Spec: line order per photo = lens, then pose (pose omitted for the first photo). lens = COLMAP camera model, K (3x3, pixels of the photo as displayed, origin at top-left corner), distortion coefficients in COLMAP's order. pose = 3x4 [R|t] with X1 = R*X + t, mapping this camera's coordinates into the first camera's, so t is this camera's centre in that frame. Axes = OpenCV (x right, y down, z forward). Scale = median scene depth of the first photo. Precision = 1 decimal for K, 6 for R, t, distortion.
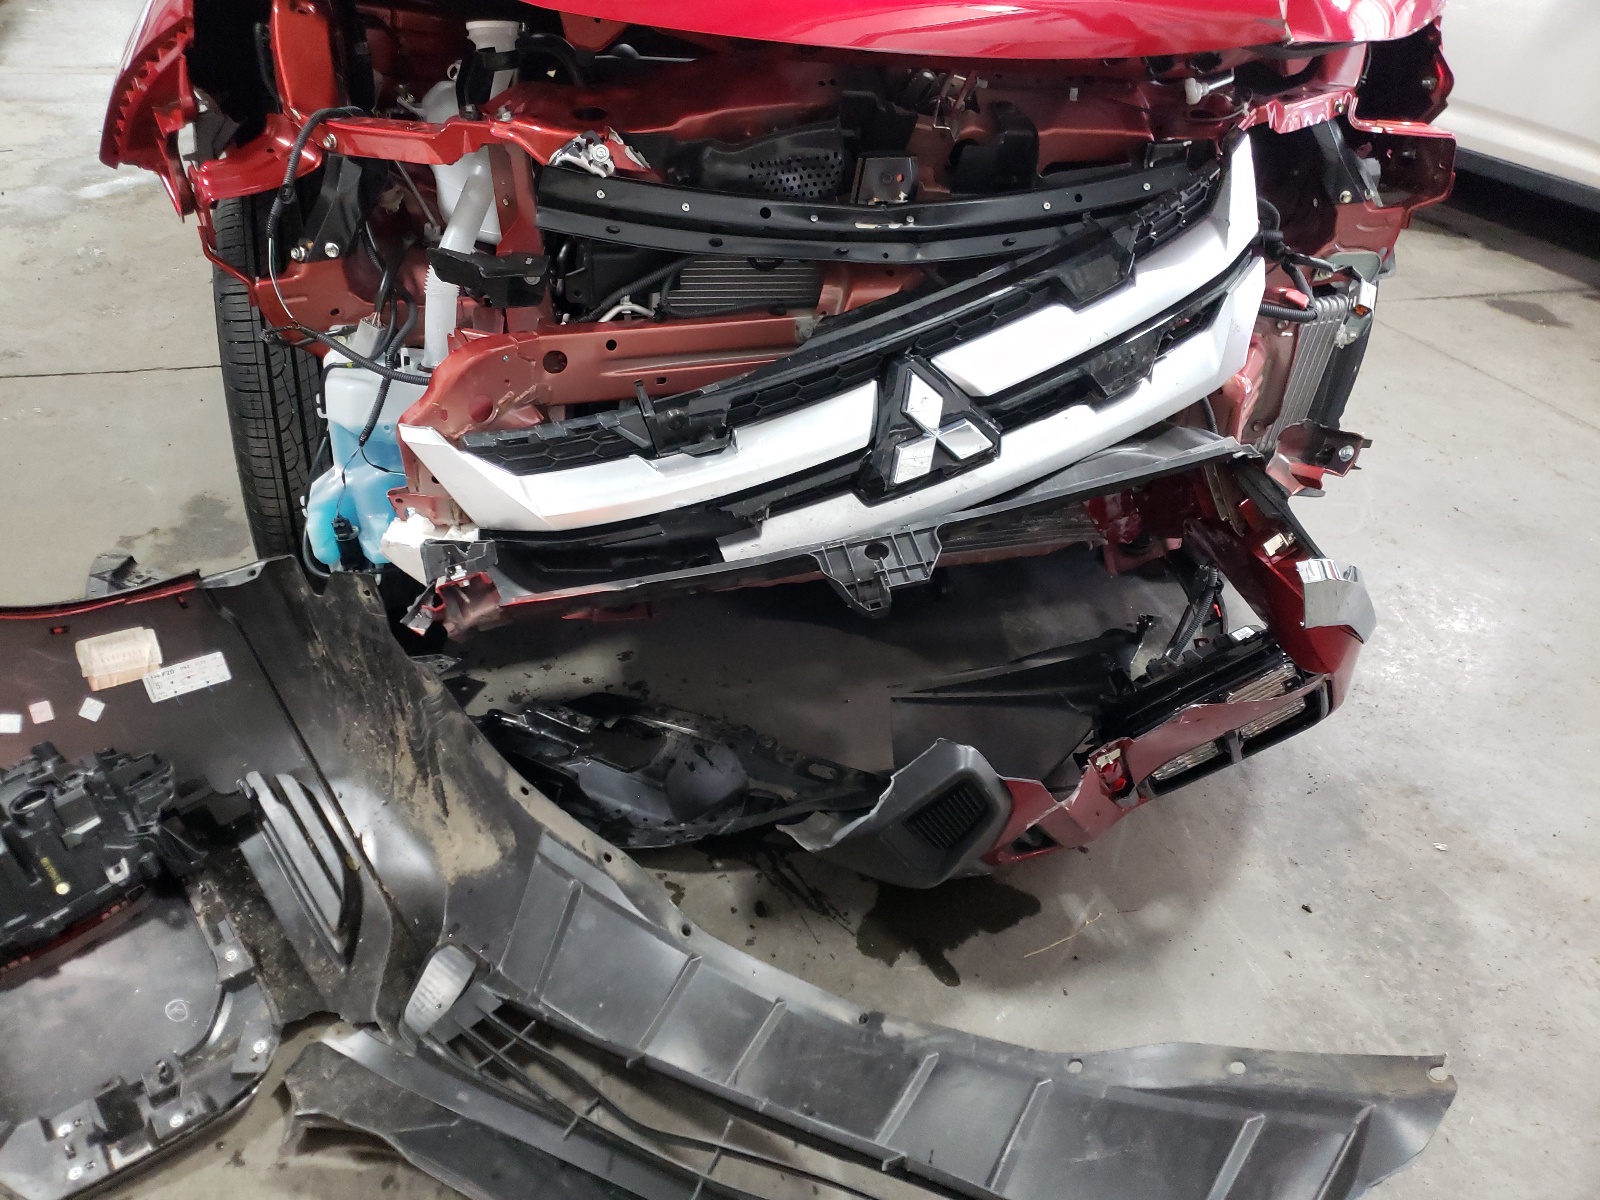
lens RADIAL K [[1287.1, 0, 800.0], [0, 1287.1, 600.0], [0, 0, 1]] dist [0.103683, -0.250212]
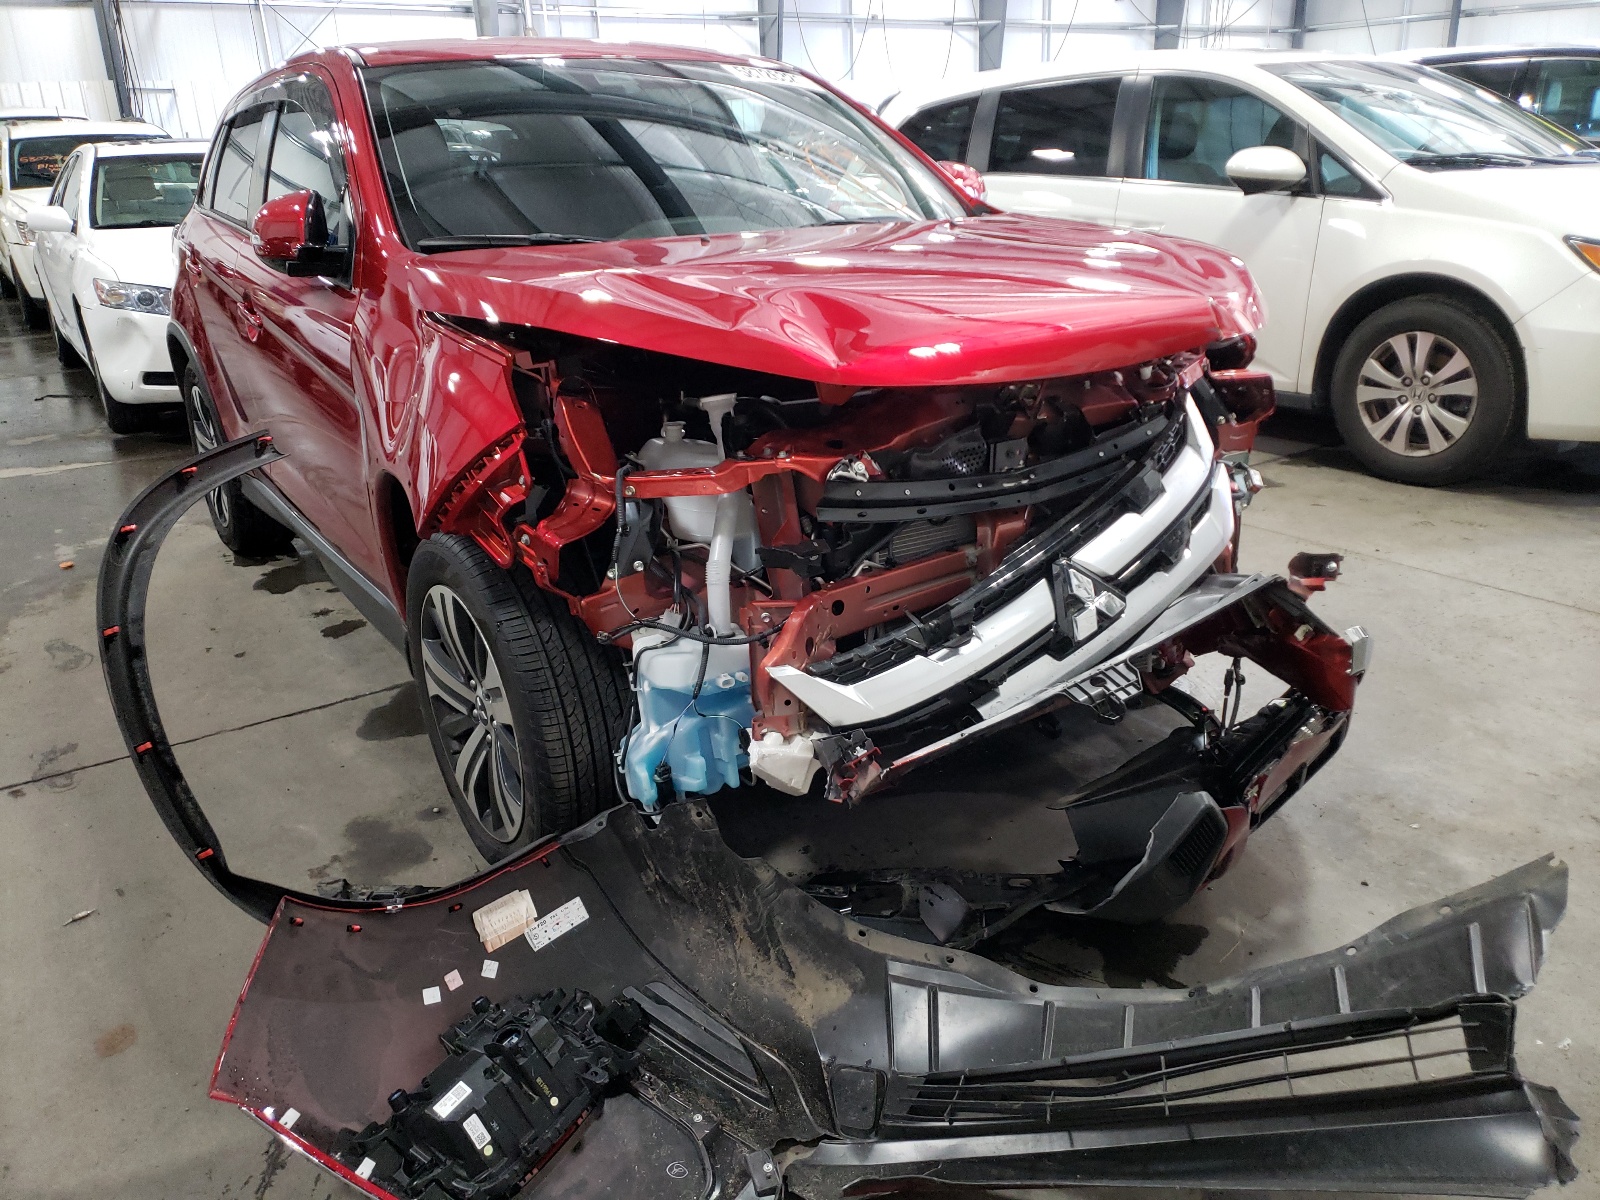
lens RADIAL K [[1403.3, 0, 805.3], [0, 1403.3, 501.1], [0, 0, 1]] dist [0.133502, -0.440848]
pose [[0.938294, -0.165859, 0.303472, -0.661390], [0.242879, 0.940706, -0.236818, 0.064444], [-0.246199, 0.295912, 0.922942, -0.459318]]
